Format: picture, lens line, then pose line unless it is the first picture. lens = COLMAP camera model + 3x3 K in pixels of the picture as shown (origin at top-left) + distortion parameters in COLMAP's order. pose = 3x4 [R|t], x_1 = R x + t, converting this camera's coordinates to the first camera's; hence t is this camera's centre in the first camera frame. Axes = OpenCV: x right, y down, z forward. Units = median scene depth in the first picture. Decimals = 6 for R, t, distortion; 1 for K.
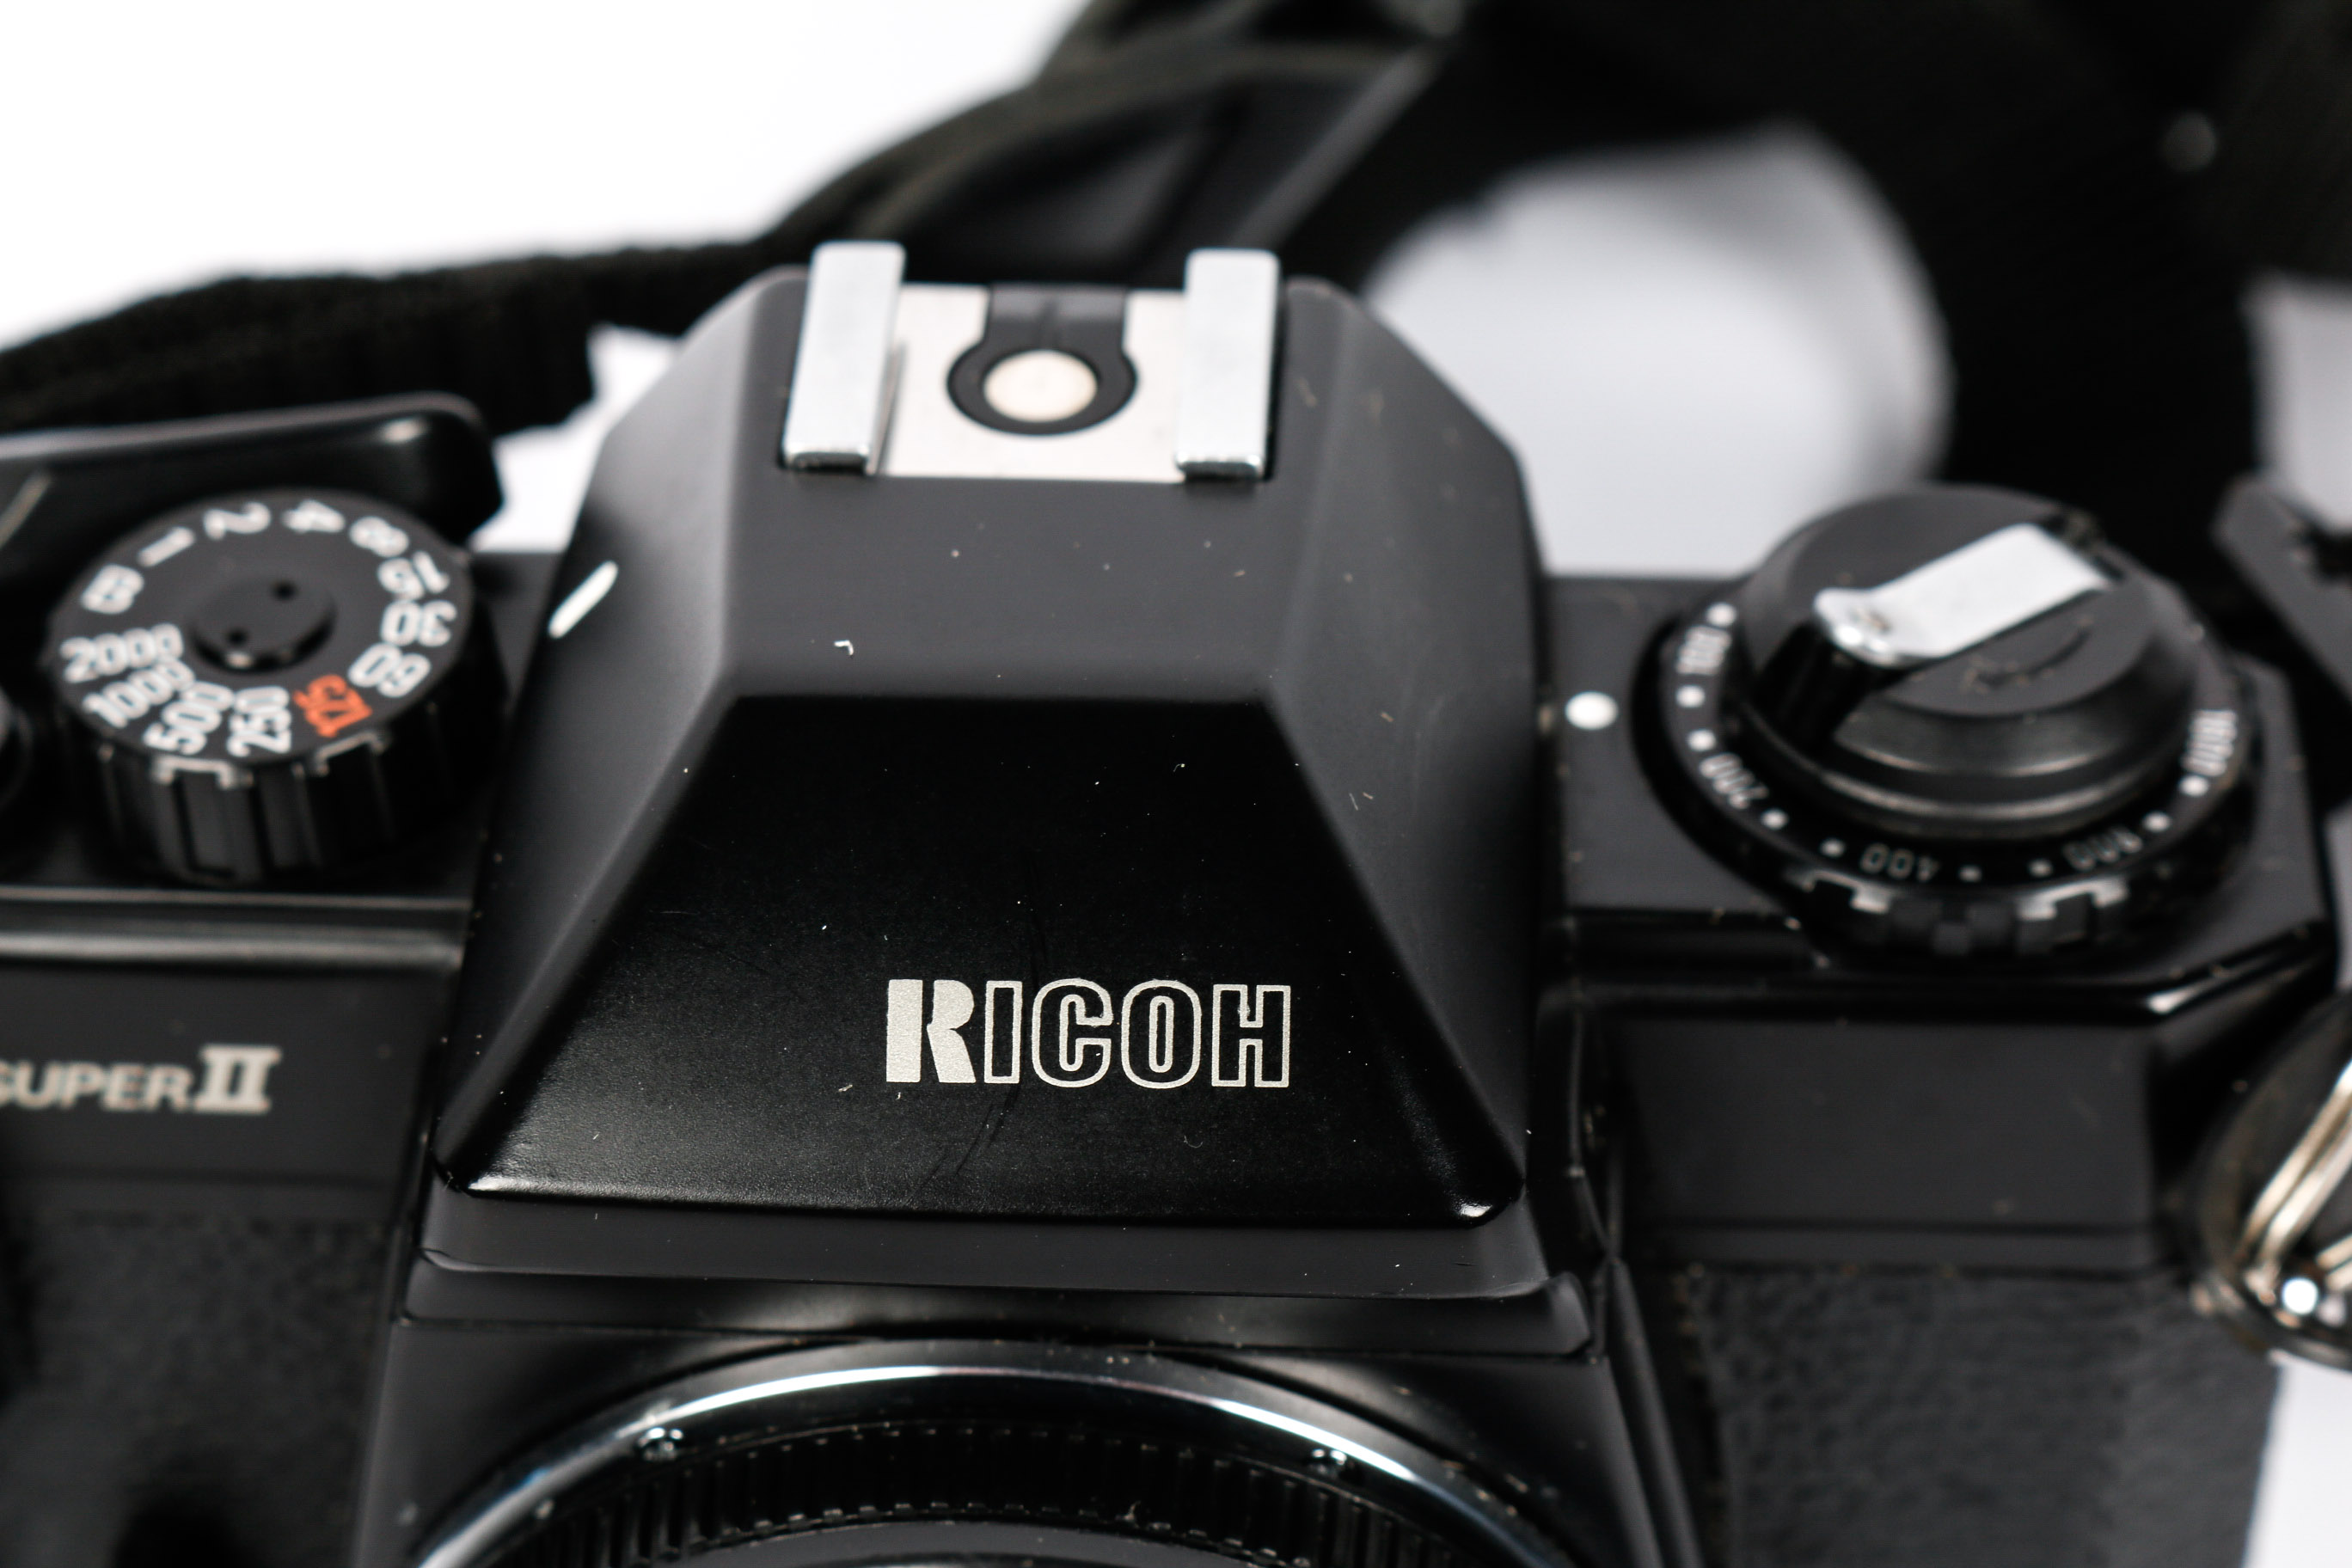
lens RADIAL K [[5717.0, 0, 1172.2], [0, 5717.0, 787.0], [0, 0, 1]] dist [0.019494, 0.000000]
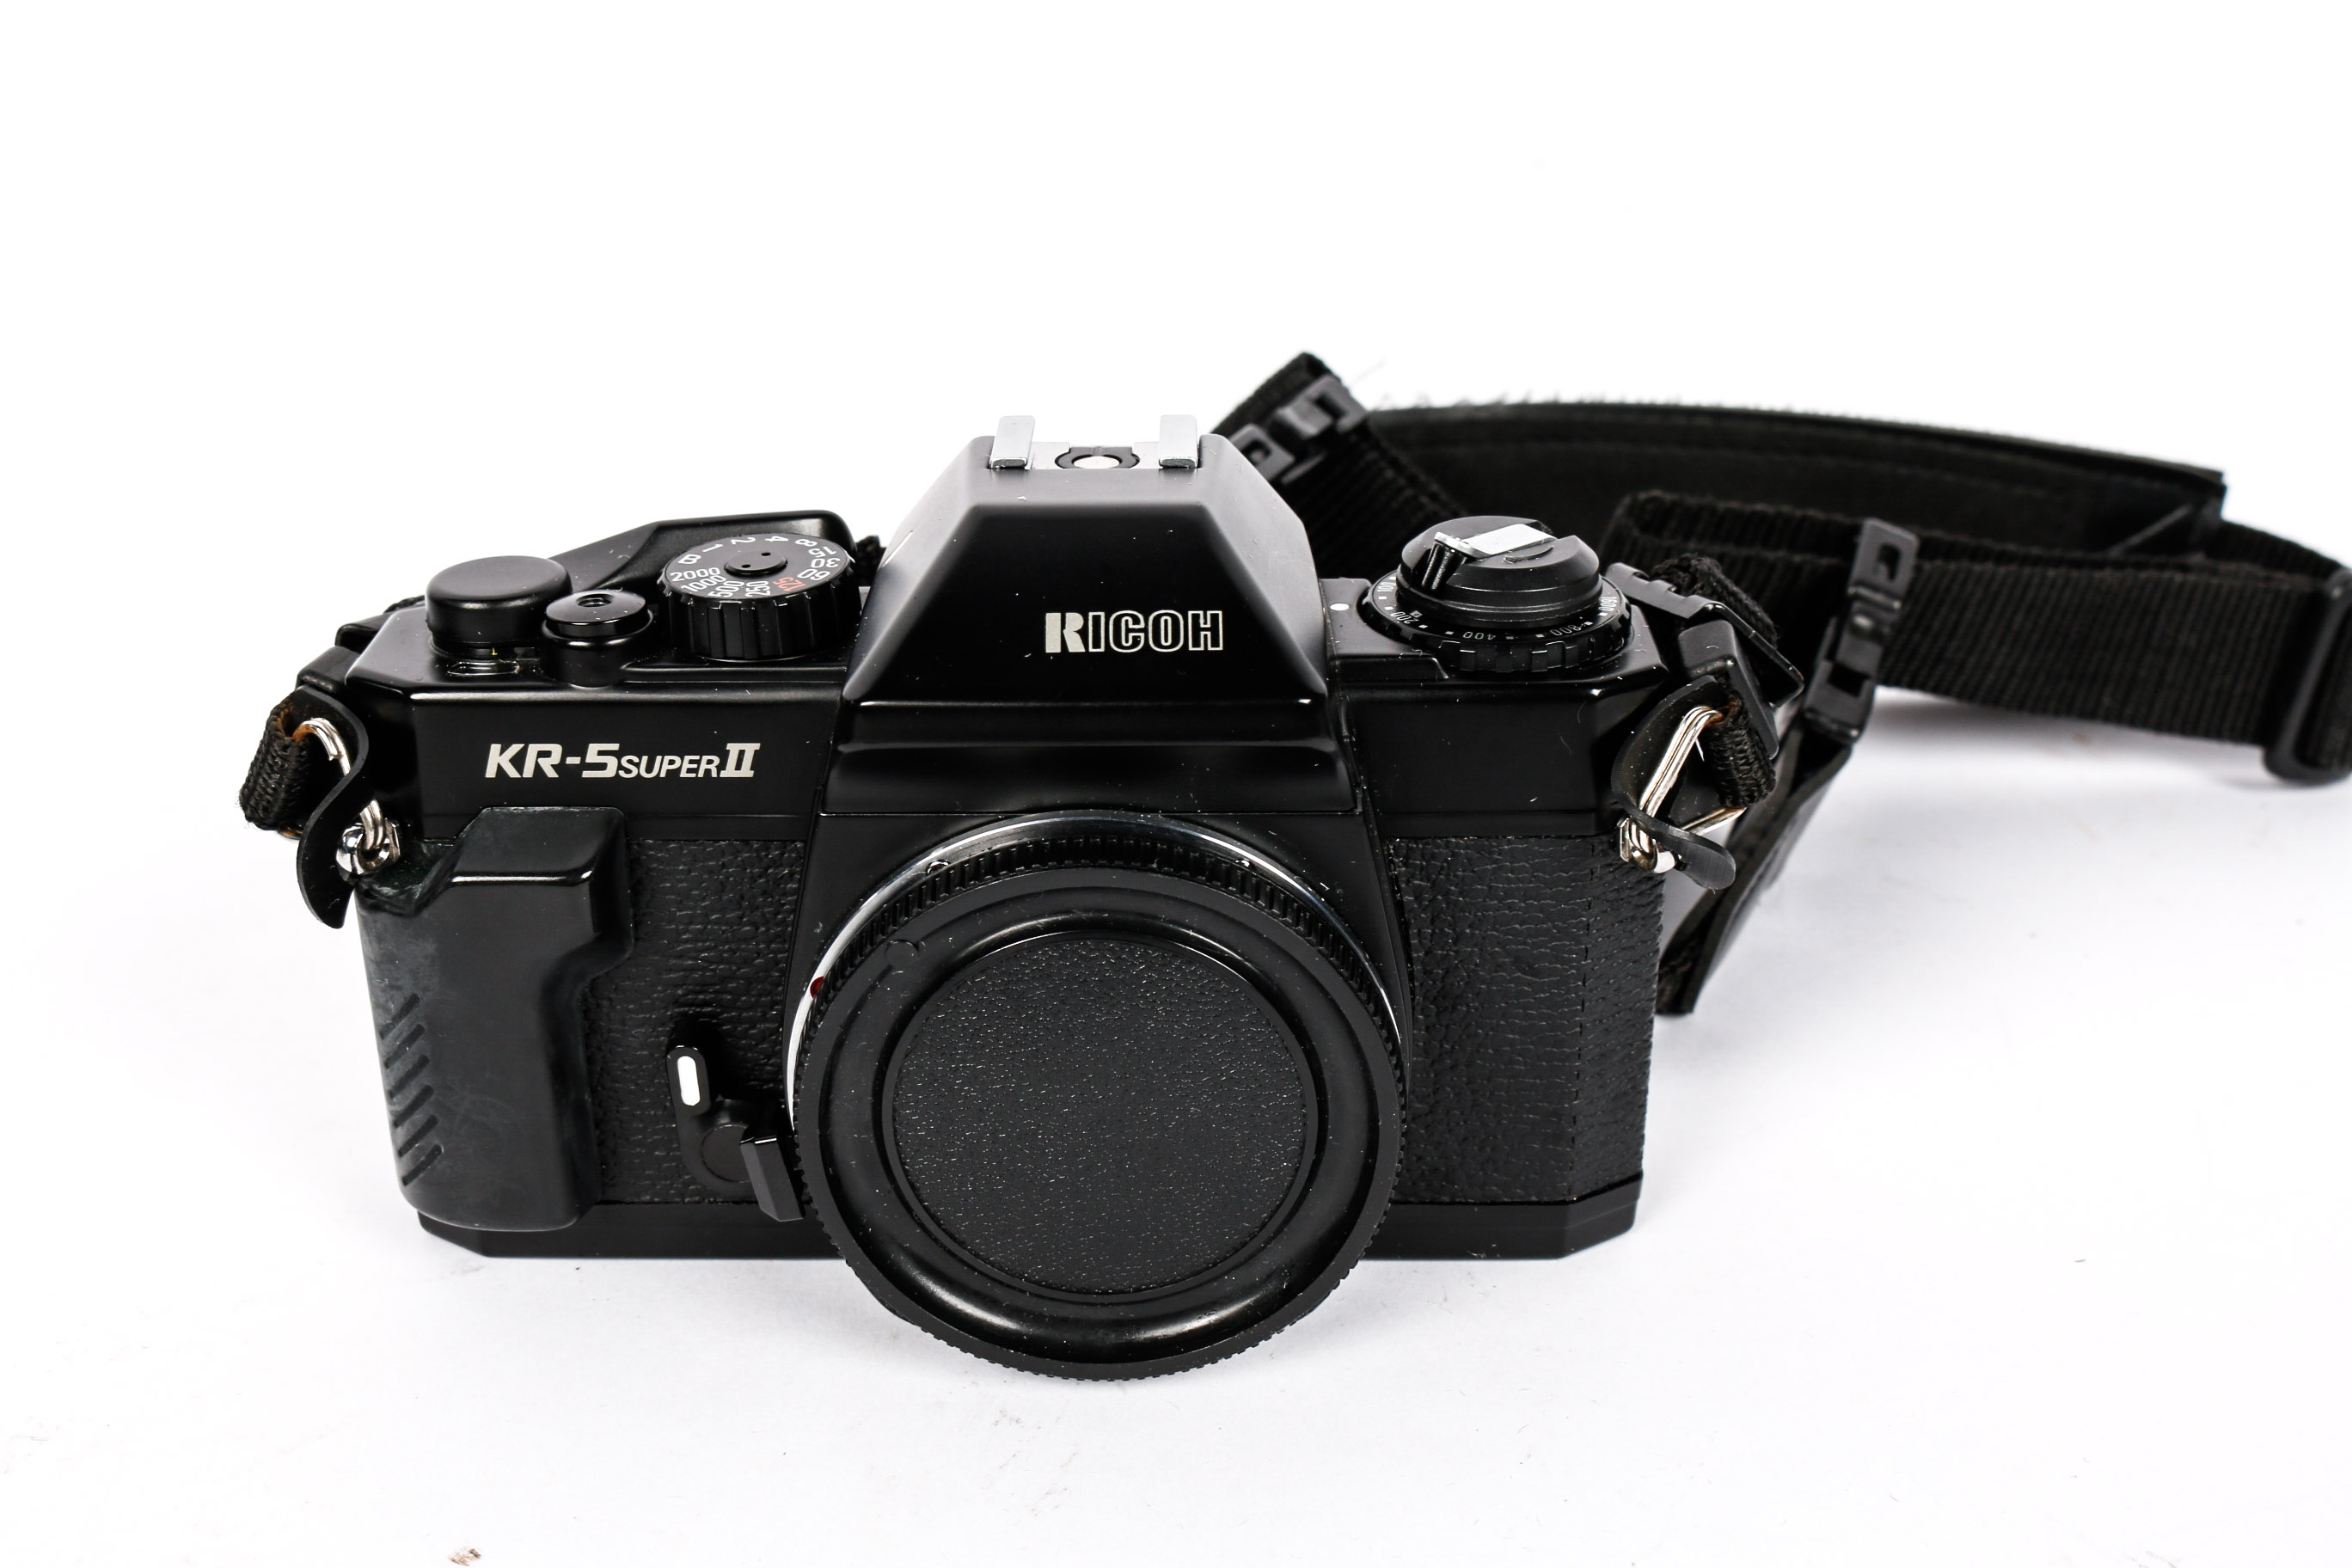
lens RADIAL K [[2813.7, 0, 1179.9], [0, 2813.7, 781.0], [0, 0, 1]] dist [-0.082622, 0.000000]
pose [[0.998641, -0.012659, 0.050559, -0.049113], [0.026918, 0.955939, -0.292327, 0.390495], [-0.044630, 0.293291, 0.954981, -0.049656]]
